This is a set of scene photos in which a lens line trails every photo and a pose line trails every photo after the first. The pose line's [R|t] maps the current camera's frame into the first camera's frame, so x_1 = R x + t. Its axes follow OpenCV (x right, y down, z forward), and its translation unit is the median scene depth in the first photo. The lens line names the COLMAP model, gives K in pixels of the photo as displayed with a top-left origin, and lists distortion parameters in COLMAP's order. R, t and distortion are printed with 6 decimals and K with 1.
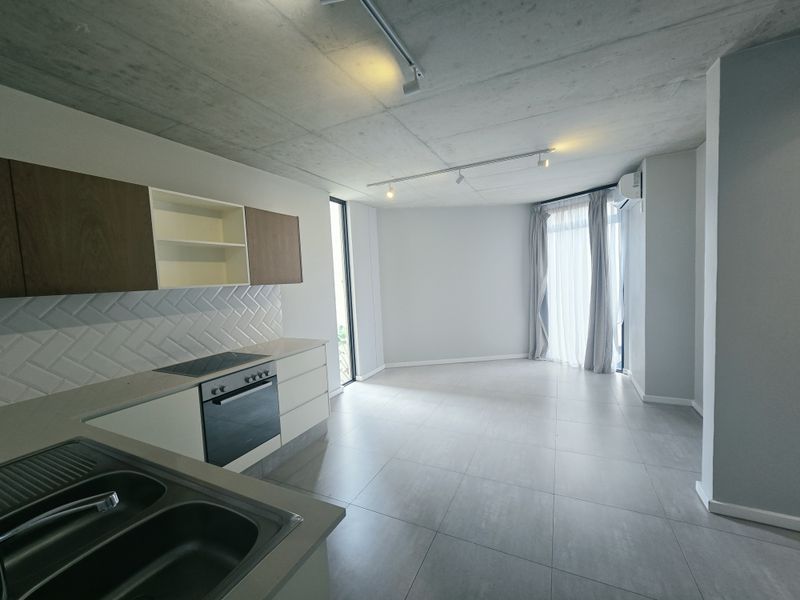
lens RADIAL K [[328.6, 0, 402.2], [0, 328.6, 301.2], [0, 0, 1]] dist [-0.001649, -0.000260]
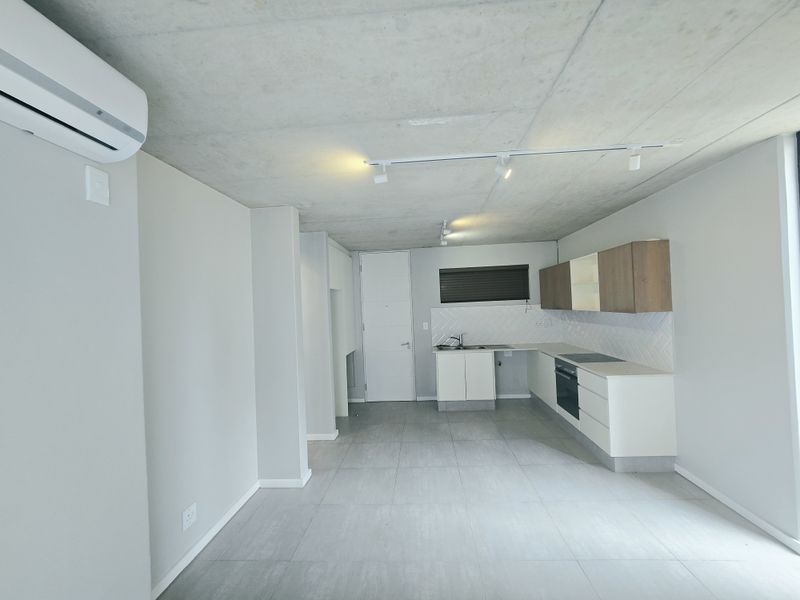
lens RADIAL K [[328.6, 0, 402.2], [0, 328.6, 301.2], [0, 0, 1]] dist [-0.001649, -0.000260]
pose [[-0.923971, 0.082320, -0.373499, 0.773007], [0.059655, 0.995629, 0.071861, -0.233741], [0.377782, 0.044116, -0.924843, 1.940388]]
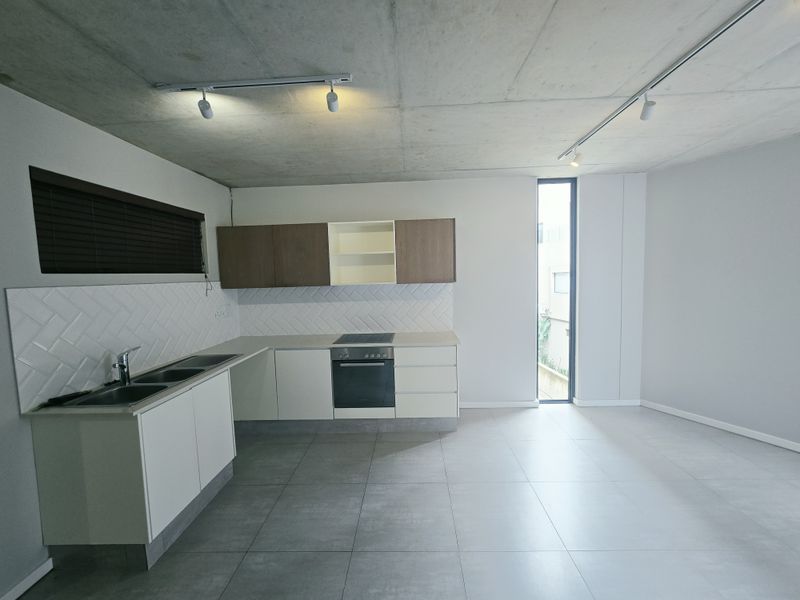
lens RADIAL K [[328.6, 0, 402.2], [0, 328.6, 301.2], [0, 0, 1]] dist [-0.001649, -0.000260]
pose [[0.405875, 0.109432, -0.907353, 0.693941], [-0.055263, 0.993928, 0.095153, -0.104404], [0.912256, 0.011522, 0.409458, 0.513345]]
